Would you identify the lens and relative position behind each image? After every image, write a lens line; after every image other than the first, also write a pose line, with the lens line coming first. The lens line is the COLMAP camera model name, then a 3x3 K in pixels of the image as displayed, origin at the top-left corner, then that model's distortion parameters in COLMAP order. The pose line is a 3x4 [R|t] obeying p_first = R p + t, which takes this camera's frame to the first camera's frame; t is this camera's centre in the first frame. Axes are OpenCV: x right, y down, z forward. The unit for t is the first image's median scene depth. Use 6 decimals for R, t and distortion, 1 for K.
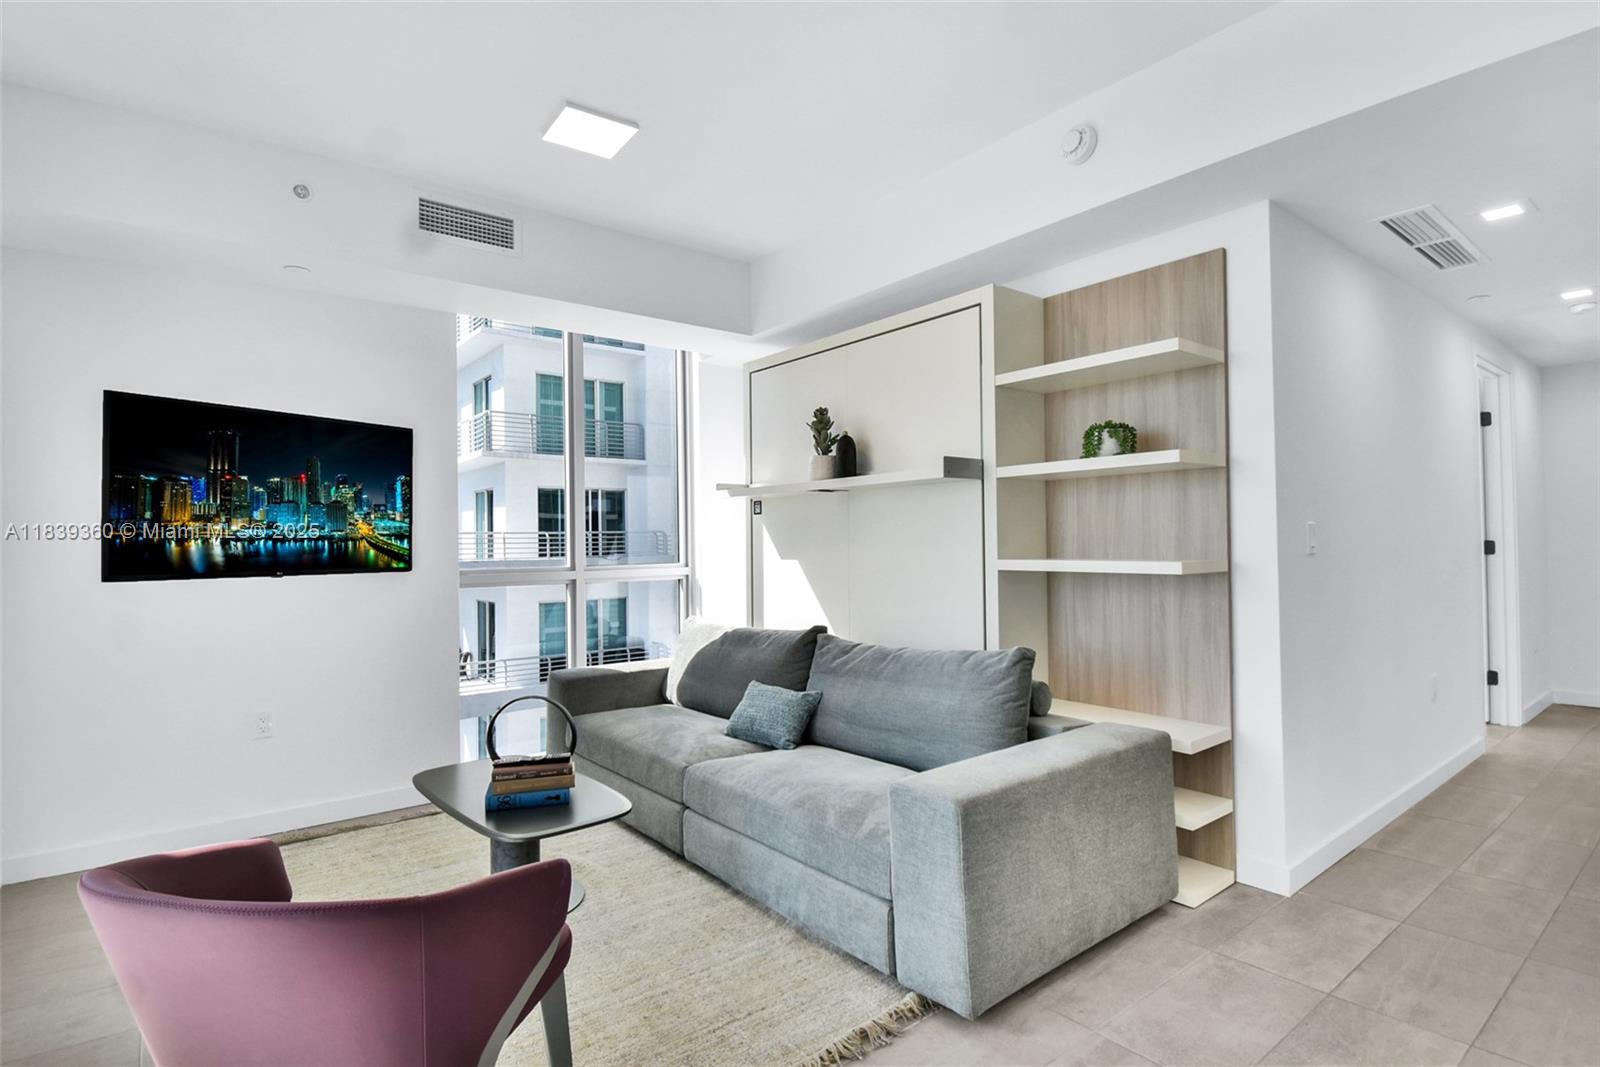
lens RADIAL K [[771.7, 0, 805.7], [0, 771.7, 535.7], [0, 0, 1]] dist [0.027965, -0.029804]
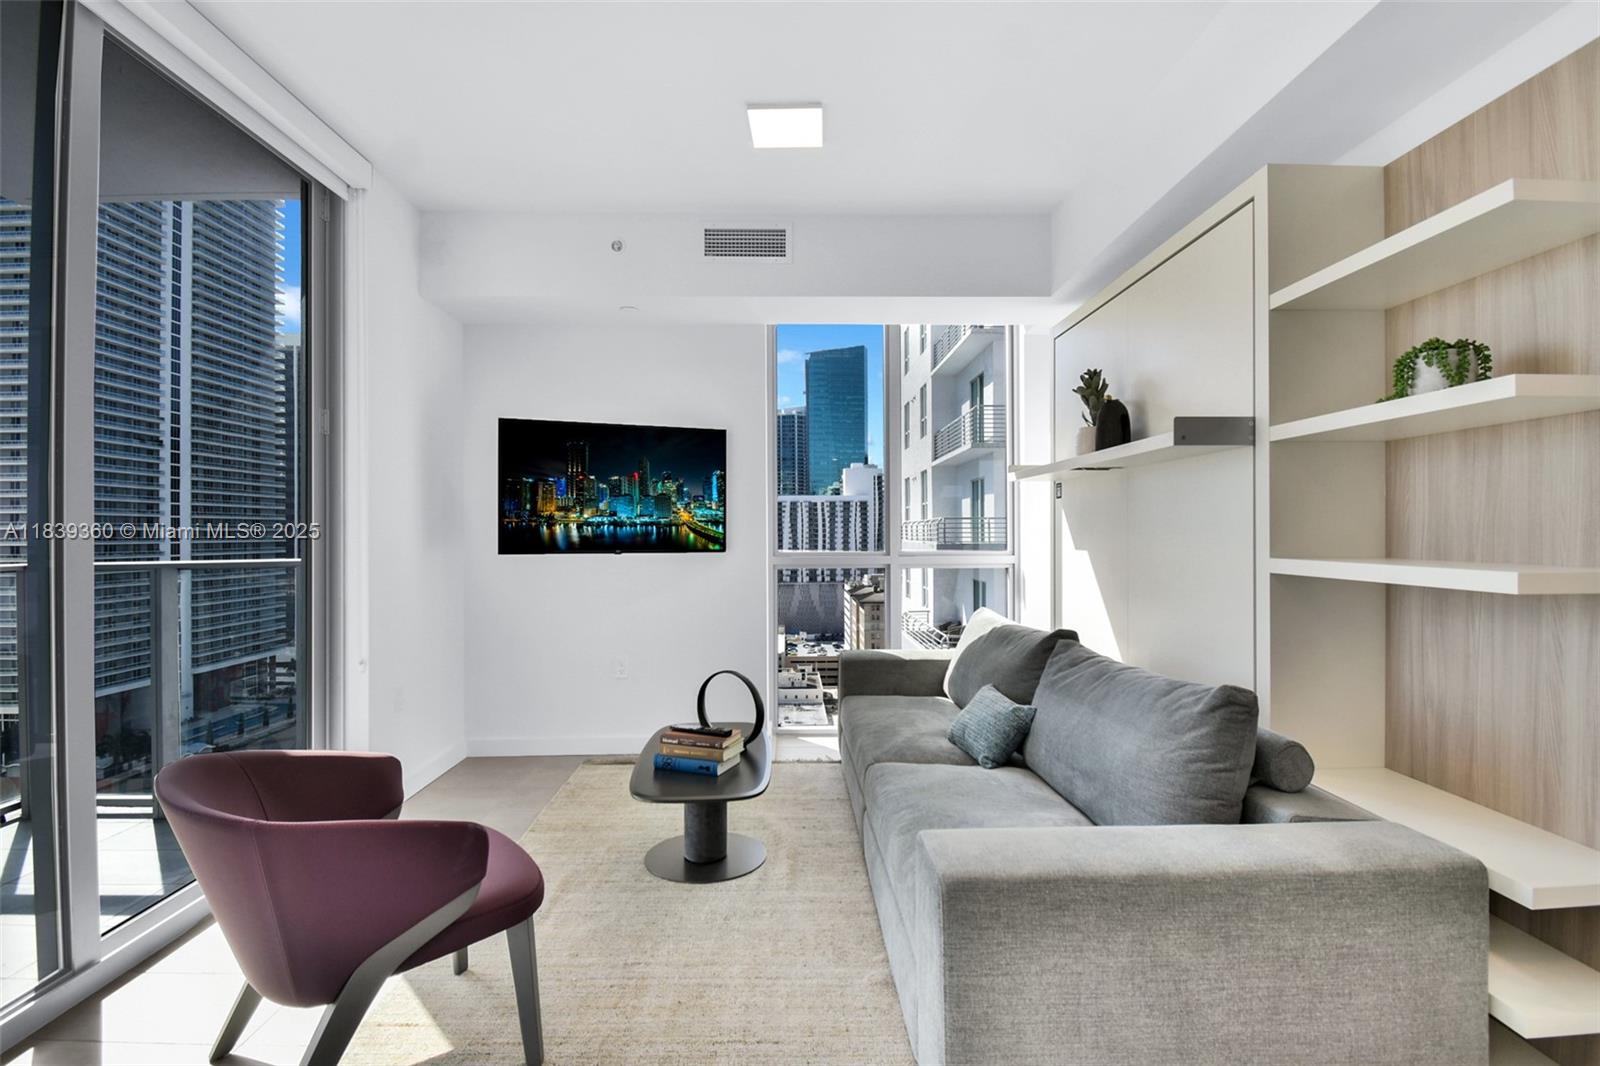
lens RADIAL K [[751.6, 0, 887.0], [0, 751.6, 532.2], [0, 0, 1]] dist [0.027227, -0.033403]
pose [[0.806401, 0.010694, -0.591273, 0.383910], [-0.001507, 0.999870, 0.016029, -0.003270], [0.591367, -0.012035, 0.806313, 0.248202]]
